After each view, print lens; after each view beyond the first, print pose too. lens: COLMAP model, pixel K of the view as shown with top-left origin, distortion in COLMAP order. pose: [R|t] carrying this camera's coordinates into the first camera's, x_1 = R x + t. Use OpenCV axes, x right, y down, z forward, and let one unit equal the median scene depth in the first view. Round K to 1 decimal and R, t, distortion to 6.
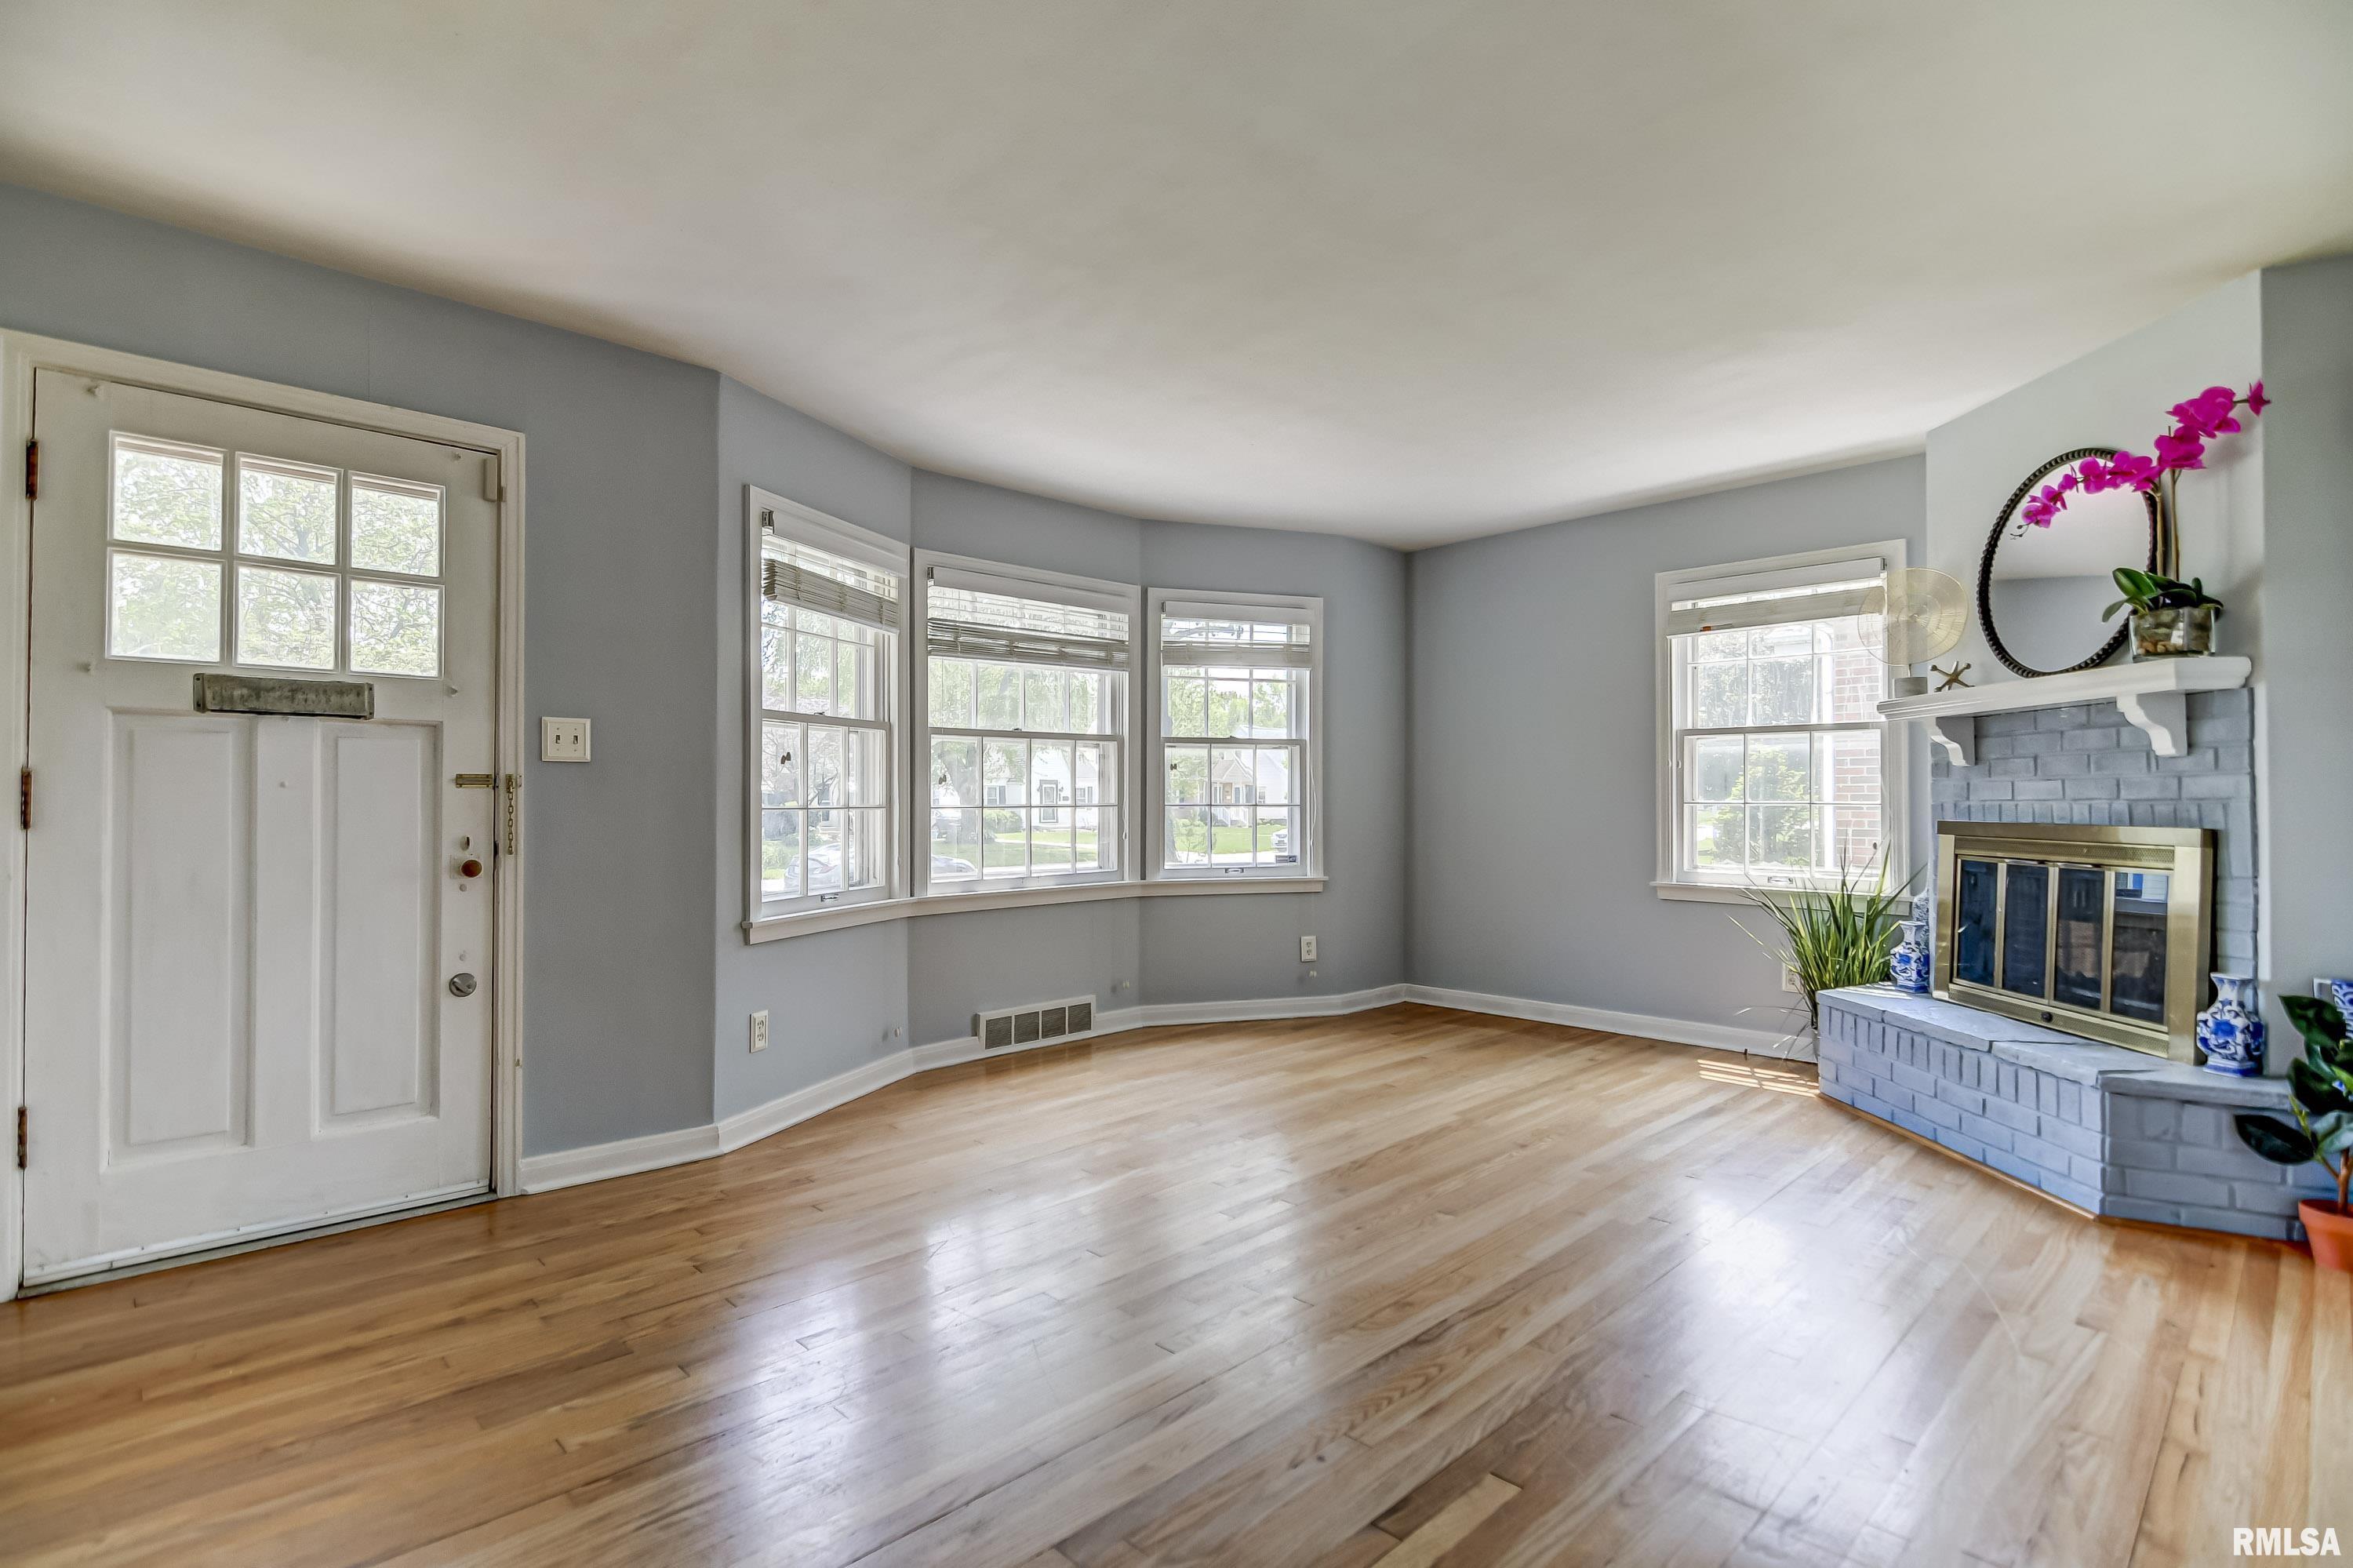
lens RADIAL K [[1136.3, 0, 1163.0], [0, 1136.3, 787.4], [0, 0, 1]] dist [0.023961, -0.014956]
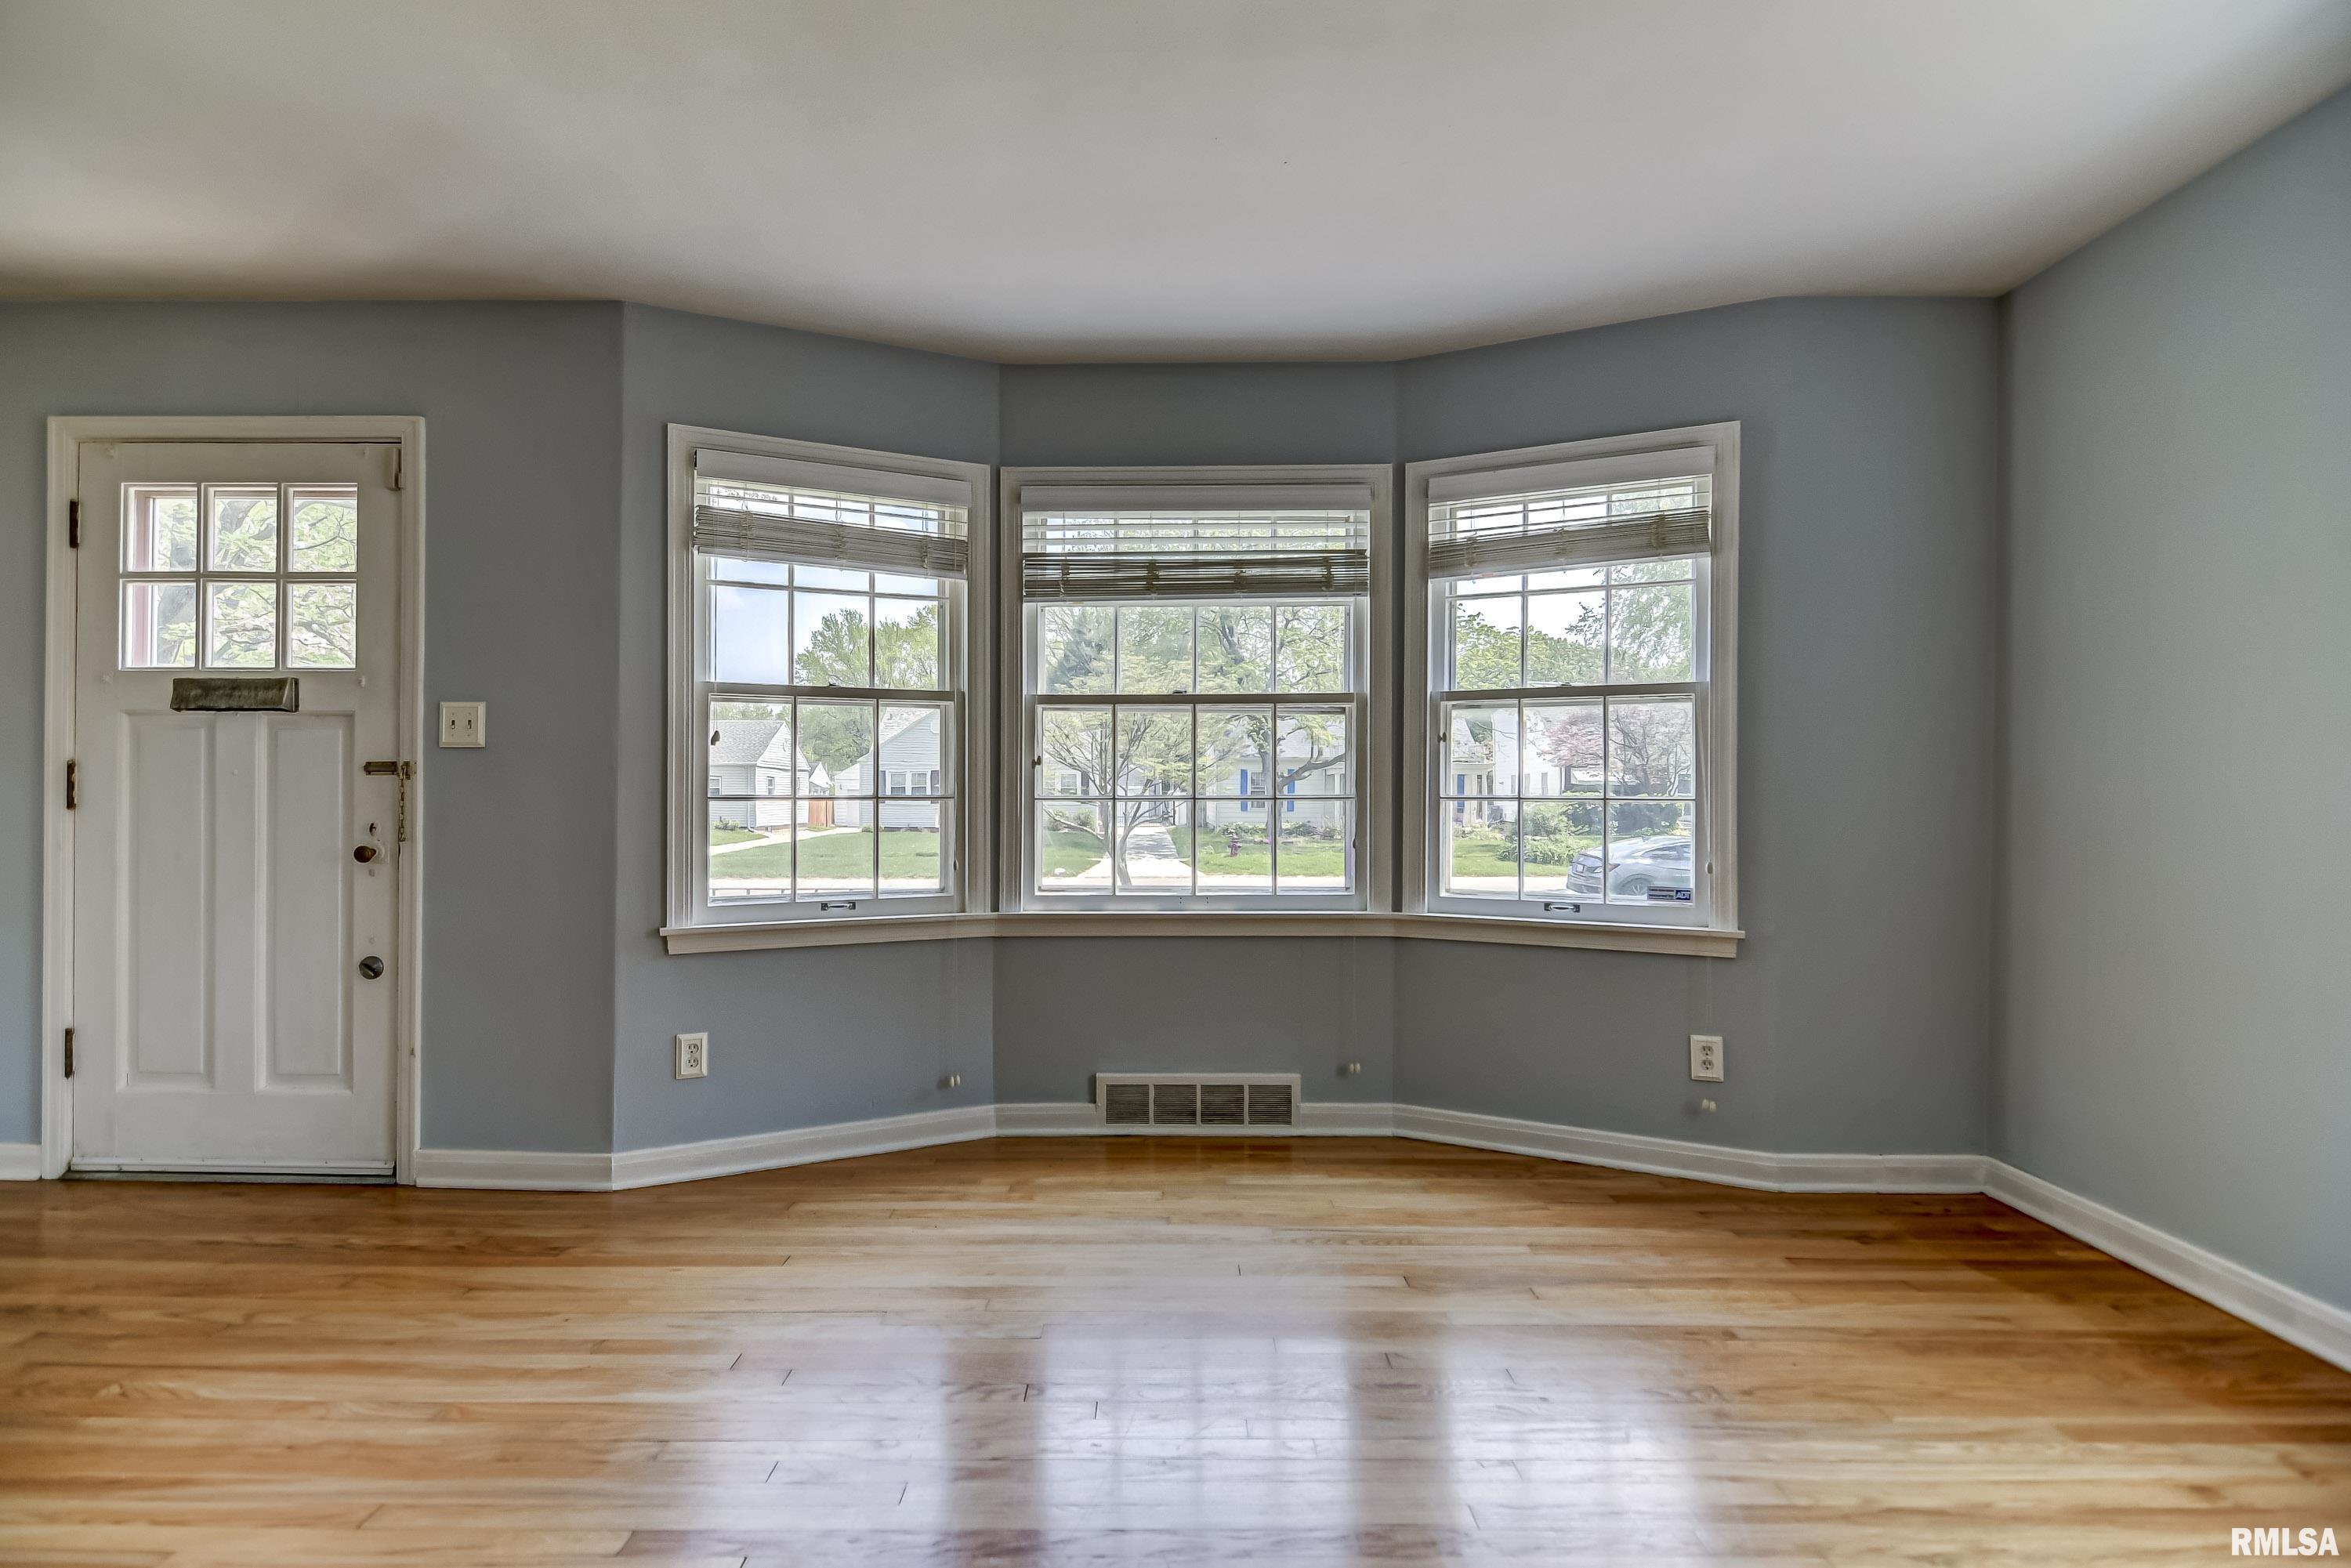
lens RADIAL K [[1135.2, 0, 1162.0], [0, 1135.2, 787.4], [0, 0, 1]] dist [0.023961, -0.014956]
pose [[0.709878, -0.002493, -0.704320, 0.506213], [0.005752, 0.999981, 0.002258, 0.011072], [0.704301, -0.005654, 0.709879, 0.639806]]
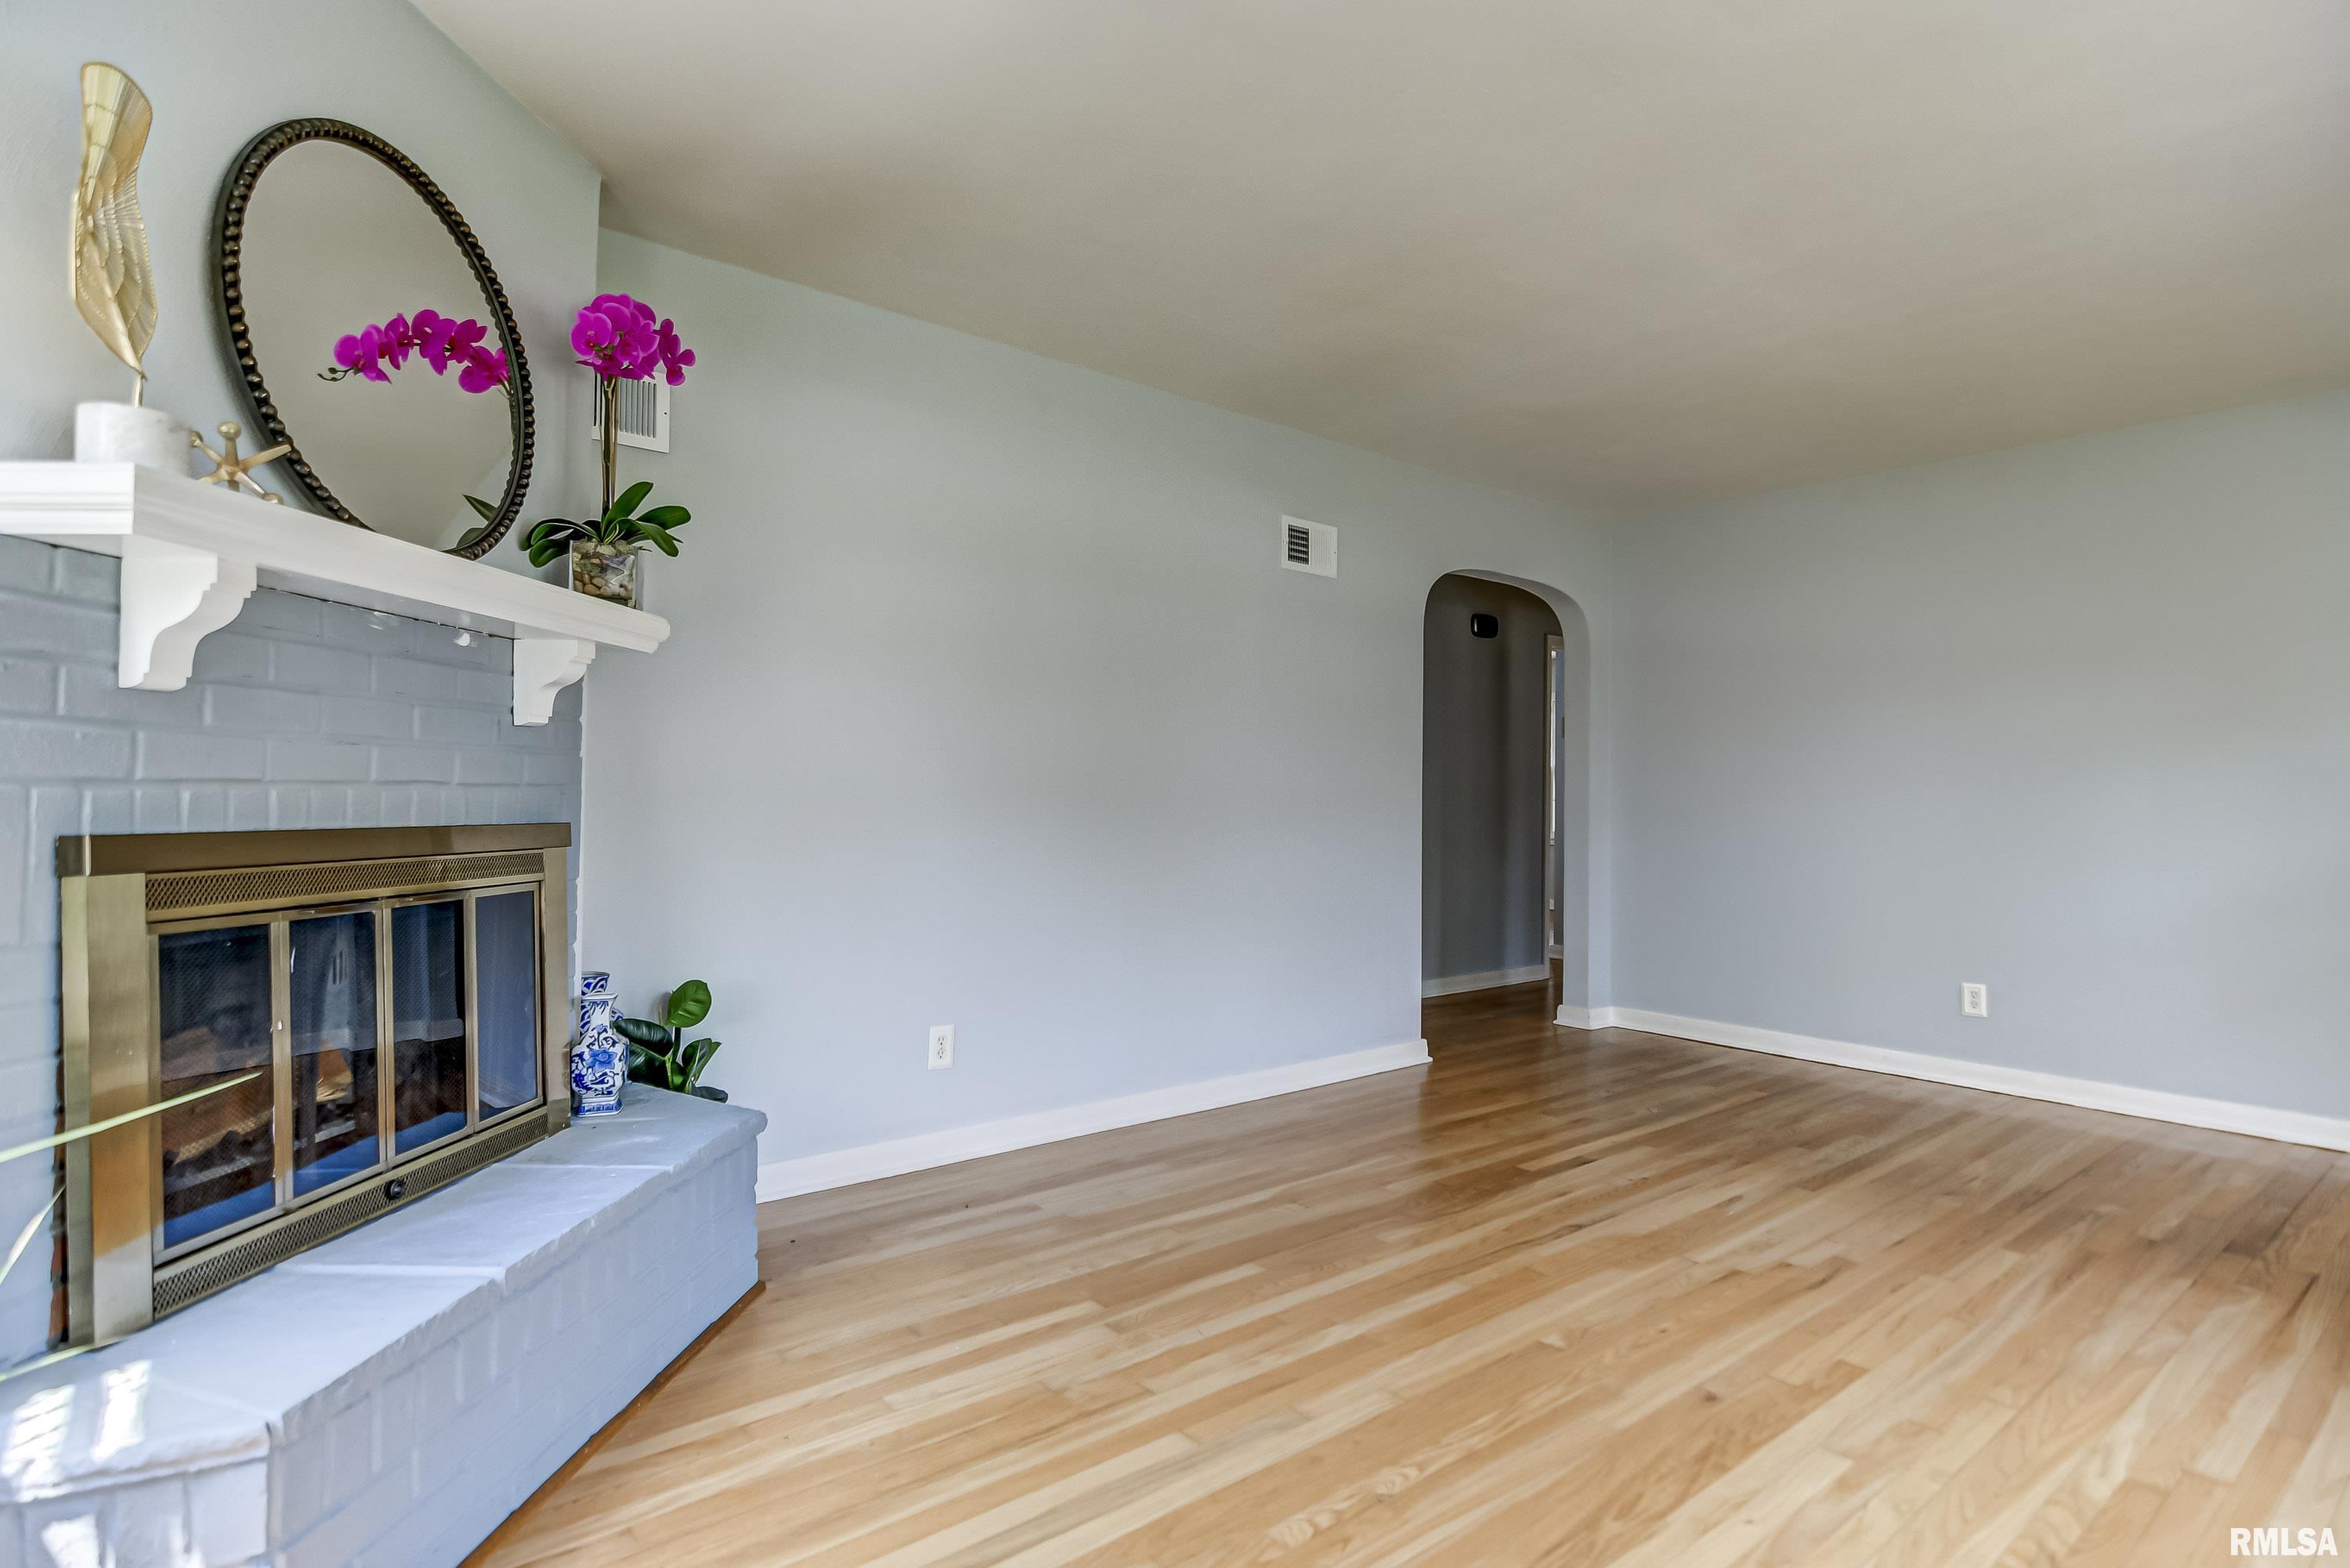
lens RADIAL K [[1205.5, 0, 1158.2], [0, 1205.5, 780.6], [0, 0, 1]] dist [0.016516, -0.000186]
pose [[-0.997165, -0.014766, 0.073784, 0.368613], [-0.016721, 0.999523, -0.025949, 0.017914], [-0.073366, -0.027109, -0.996937, 1.479929]]
